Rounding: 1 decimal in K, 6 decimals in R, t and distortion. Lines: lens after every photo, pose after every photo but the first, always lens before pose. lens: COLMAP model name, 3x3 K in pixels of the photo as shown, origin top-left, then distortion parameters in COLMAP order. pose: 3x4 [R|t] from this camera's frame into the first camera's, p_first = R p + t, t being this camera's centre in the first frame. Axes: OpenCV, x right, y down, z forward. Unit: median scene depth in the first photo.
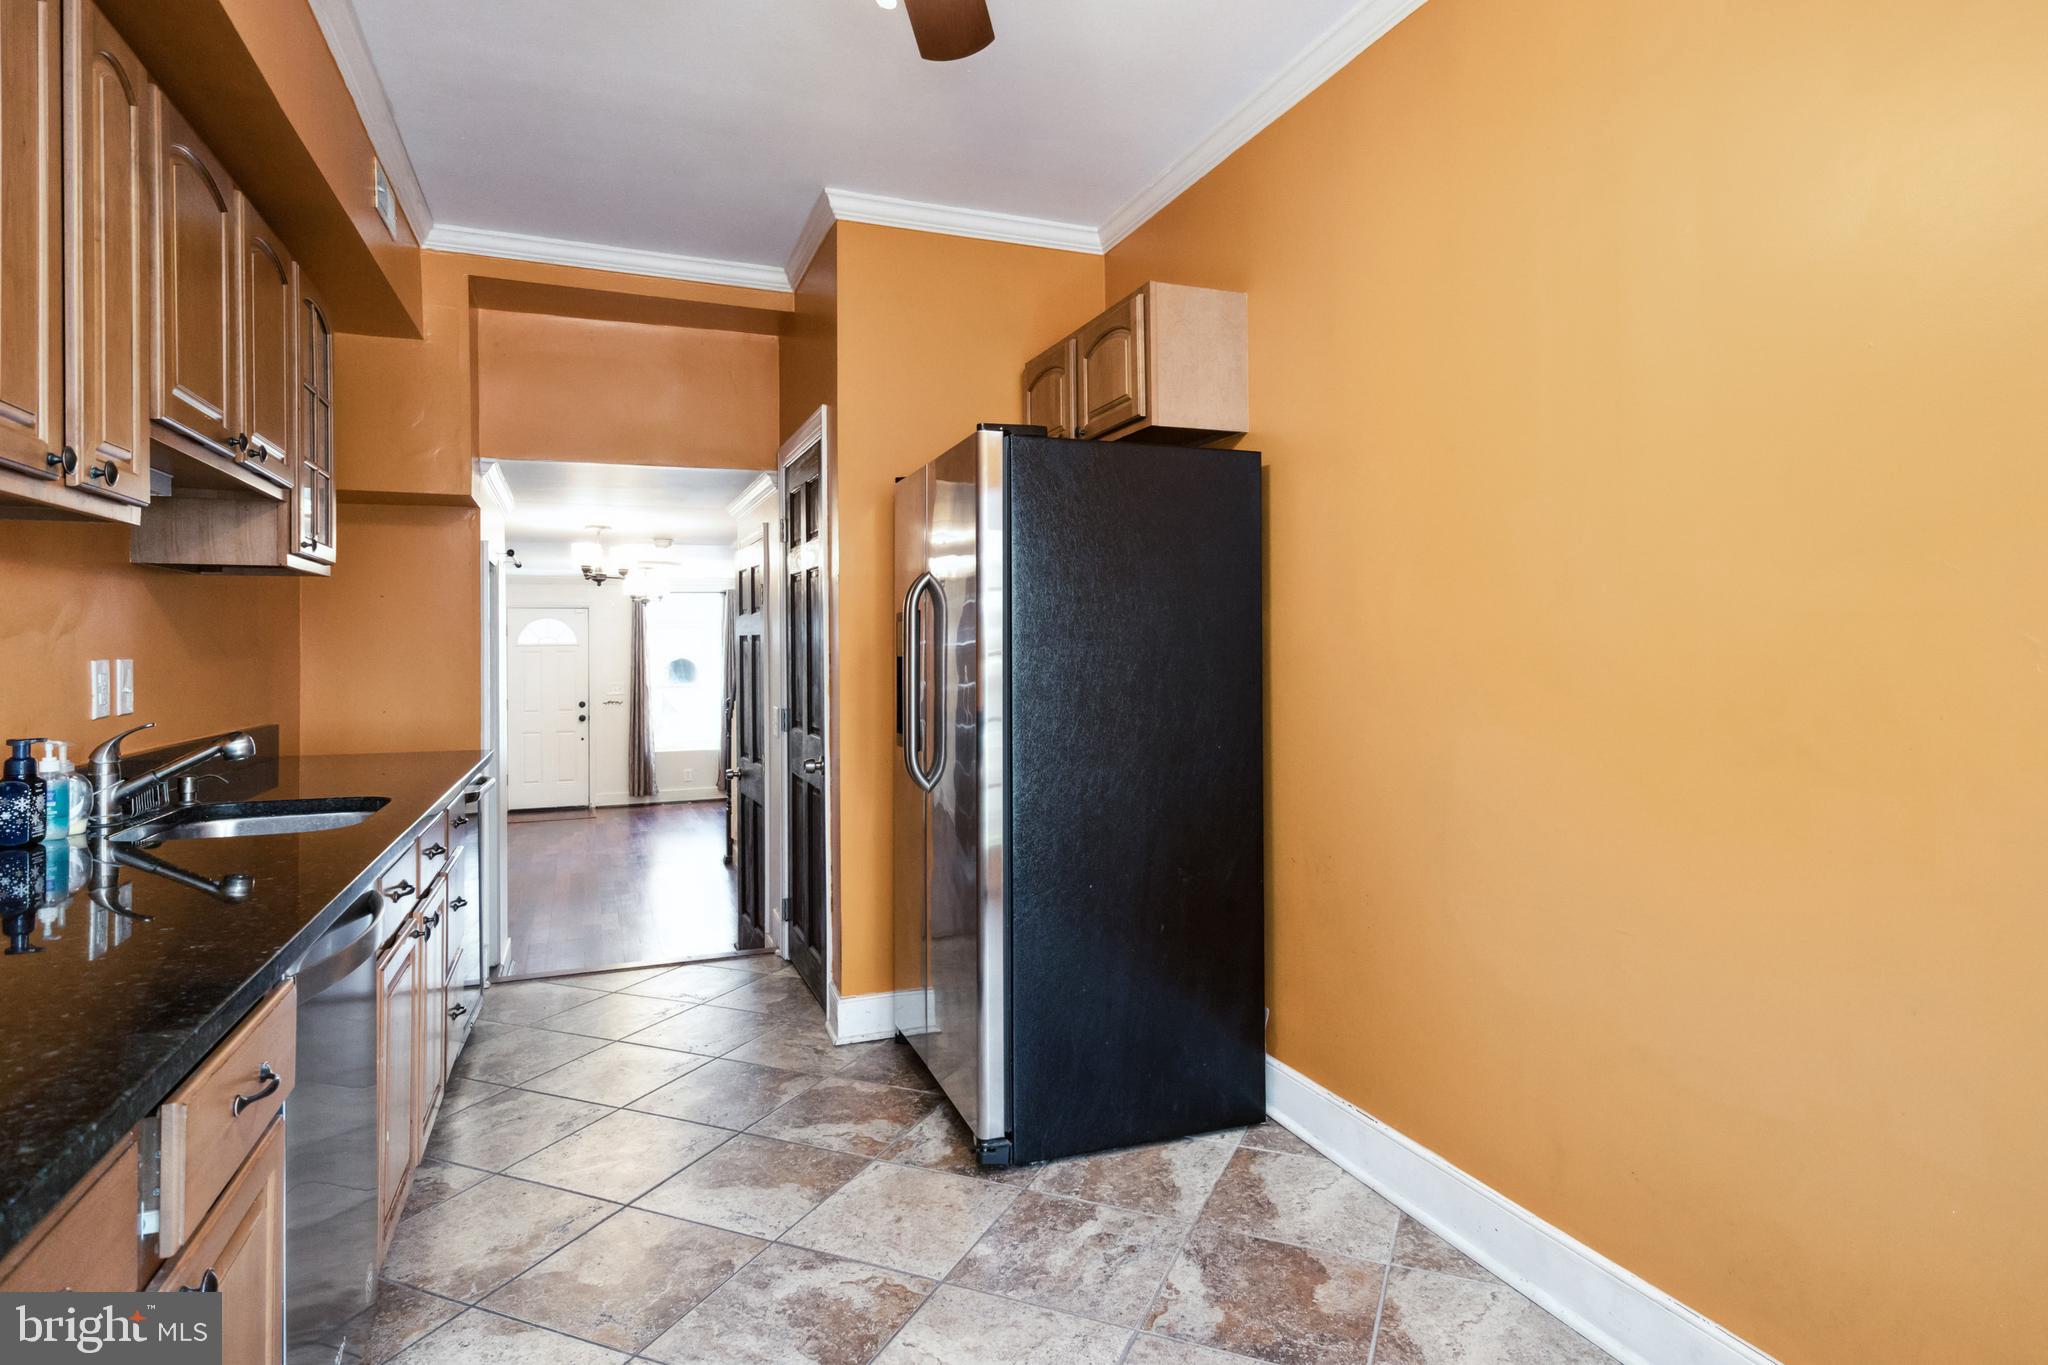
lens RADIAL K [[1117.3, 0, 1035.2], [0, 1117.3, 658.0], [0, 0, 1]] dist [0.015863, -0.000335]
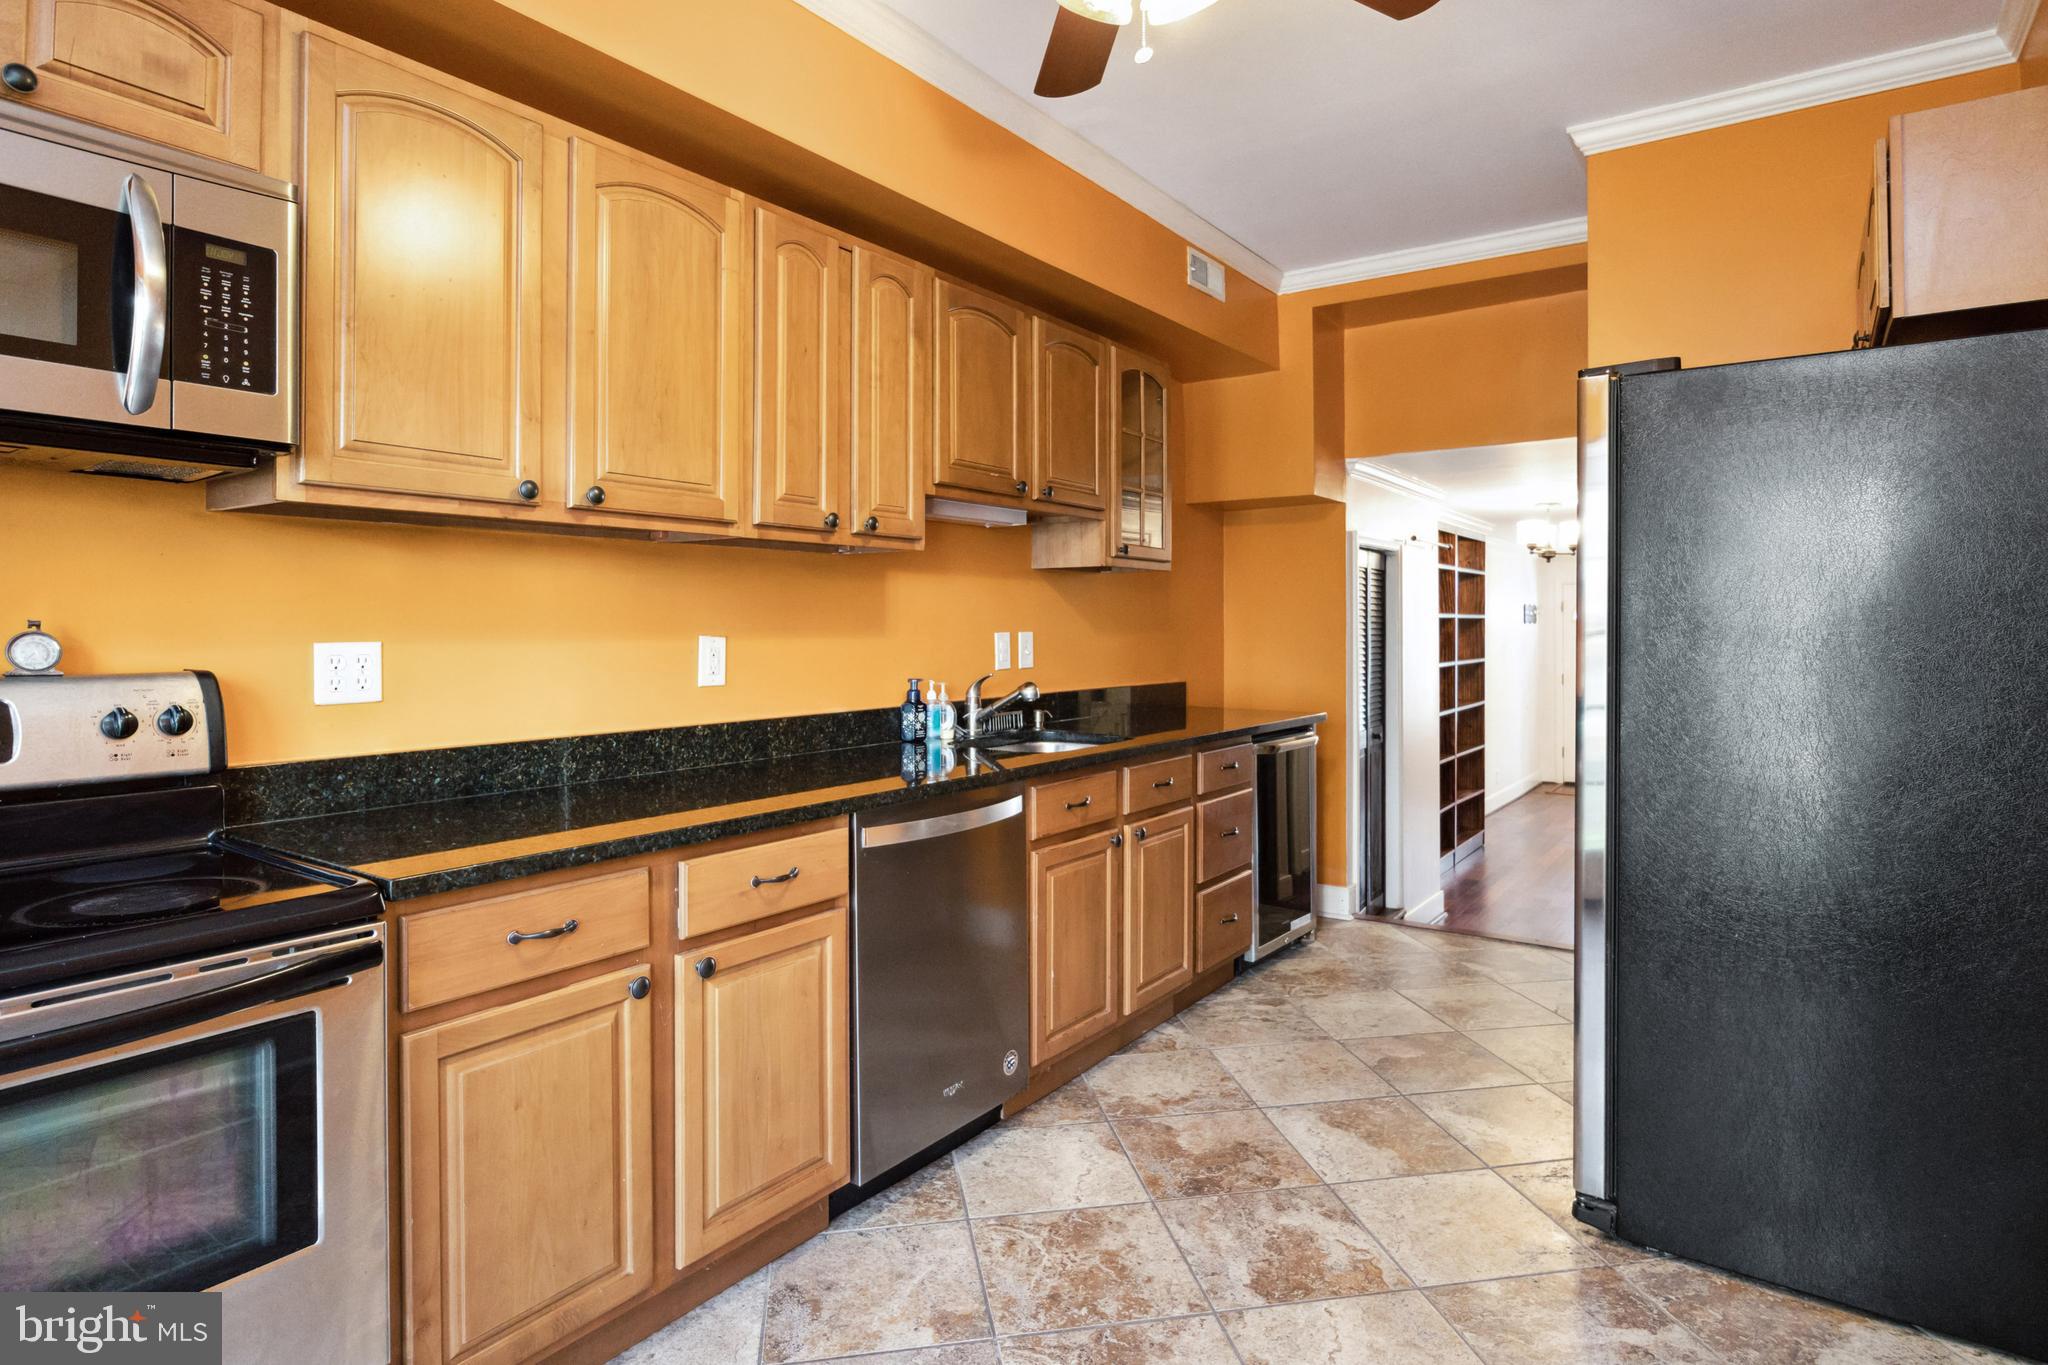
lens RADIAL K [[1096.5, 0, 1021.9], [0, 1096.5, 643.5], [0, 0, 1]] dist [-0.007178, 0.000233]
pose [[0.547874, 0.018702, -0.836352, 0.475509], [-0.010030, 0.999825, 0.015787, -0.007514], [0.836501, -0.000261, 0.547966, 0.191769]]
